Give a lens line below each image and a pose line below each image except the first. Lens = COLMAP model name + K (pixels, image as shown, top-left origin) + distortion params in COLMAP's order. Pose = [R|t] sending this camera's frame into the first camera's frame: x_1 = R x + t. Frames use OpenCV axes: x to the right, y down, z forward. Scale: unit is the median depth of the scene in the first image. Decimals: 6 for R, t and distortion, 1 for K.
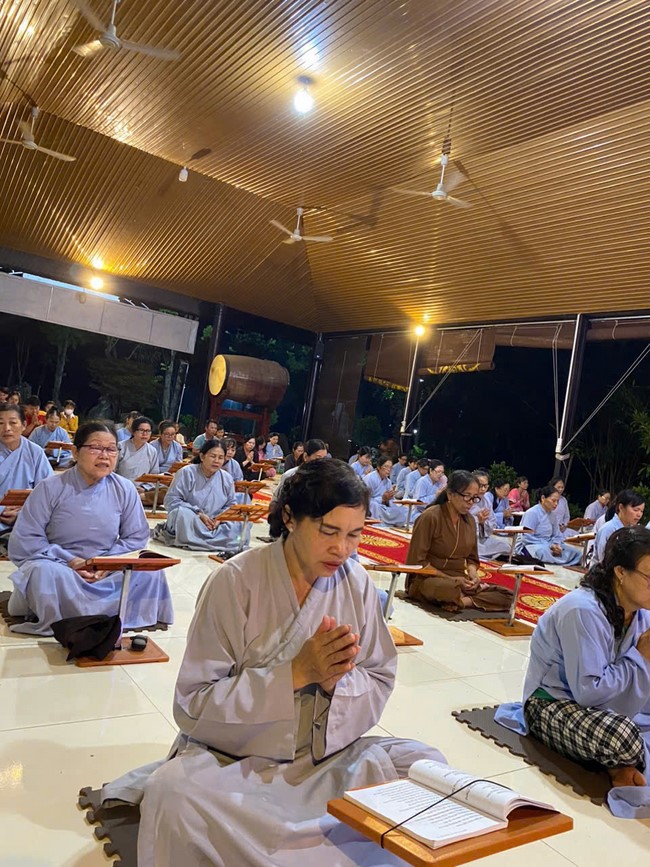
lens RADIAL K [[663.1, 0, 328.4], [0, 663.1, 436.8], [0, 0, 1]] dist [0.012200, -0.010378]
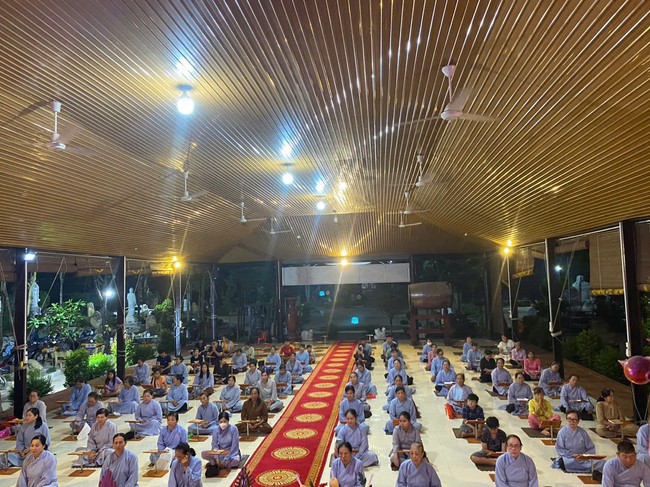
lens RADIAL K [[497.1, 0, 322.2], [0, 497.1, 245.9], [0, 0, 1]] dist [0.012200, -0.010378]
pose [[0.728588, -0.225749, -0.646681, 0.566300], [0.153841, 0.973938, -0.166665, -0.043593], [0.667452, 0.021944, 0.744329, -0.144744]]
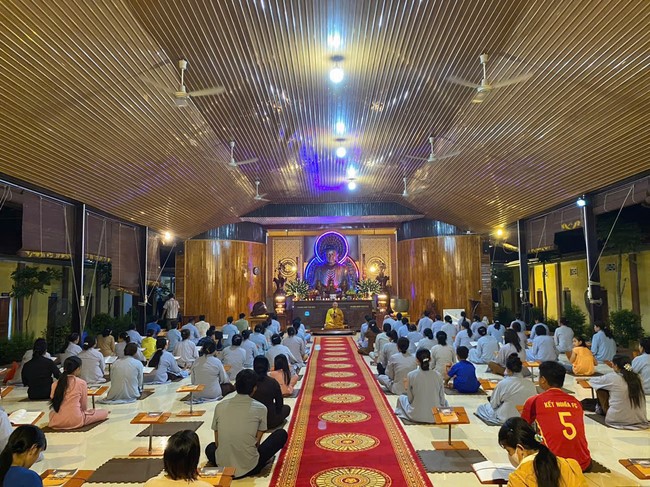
lens RADIAL K [[495.9, 0, 320.9], [0, 495.9, 245.7], [0, 0, 1]] dist [0.073685, -0.129547]
pose [[-0.797318, -0.089372, 0.596906, -0.341354], [-0.117149, 0.993084, -0.007792, -0.089470], [-0.592082, -0.076140, -0.802273, 0.961204]]
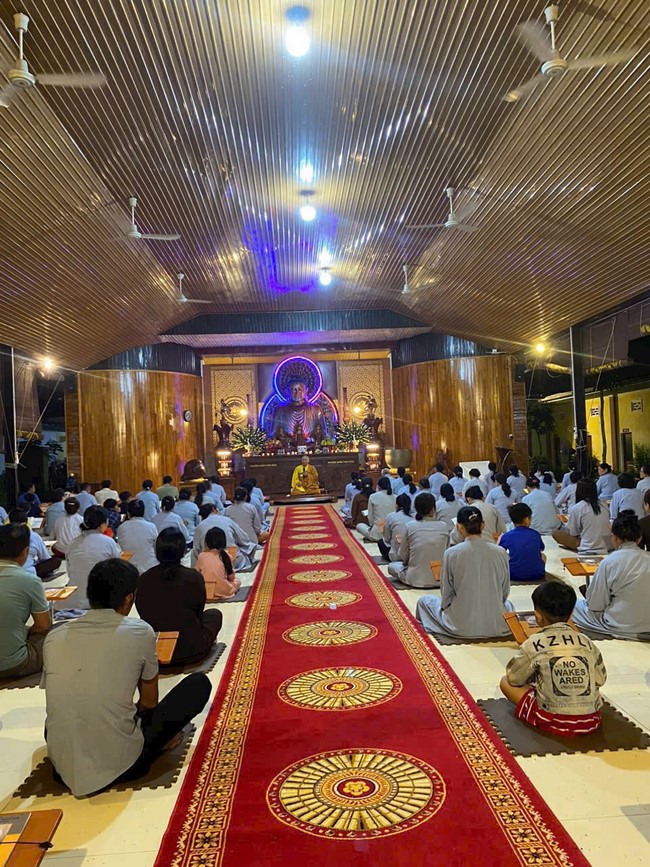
lens RADIAL K [[664.8, 0, 327.5], [0, 664.8, 443.9], [0, 0, 1]] dist [0.098384, -0.136120]
pose [[-0.836951, -0.113517, 0.535376, -0.282152], [-0.093067, 0.993525, 0.065168, -0.063247], [-0.539307, 0.004717, -0.842096, 0.874496]]
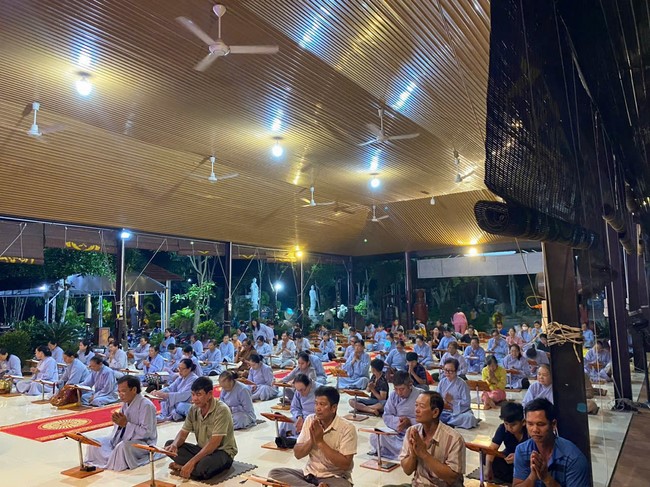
lens RADIAL K [[495.6, 0, 332.3], [0, 495.6, 243.3], [0, 0, 1]] dist [0.065045, -0.109162]
pose [[0.344770, -0.270947, -0.898733, 0.769626], [0.078957, 0.962414, -0.259856, 0.076733], [0.935361, 0.018629, 0.353204, 0.135692]]
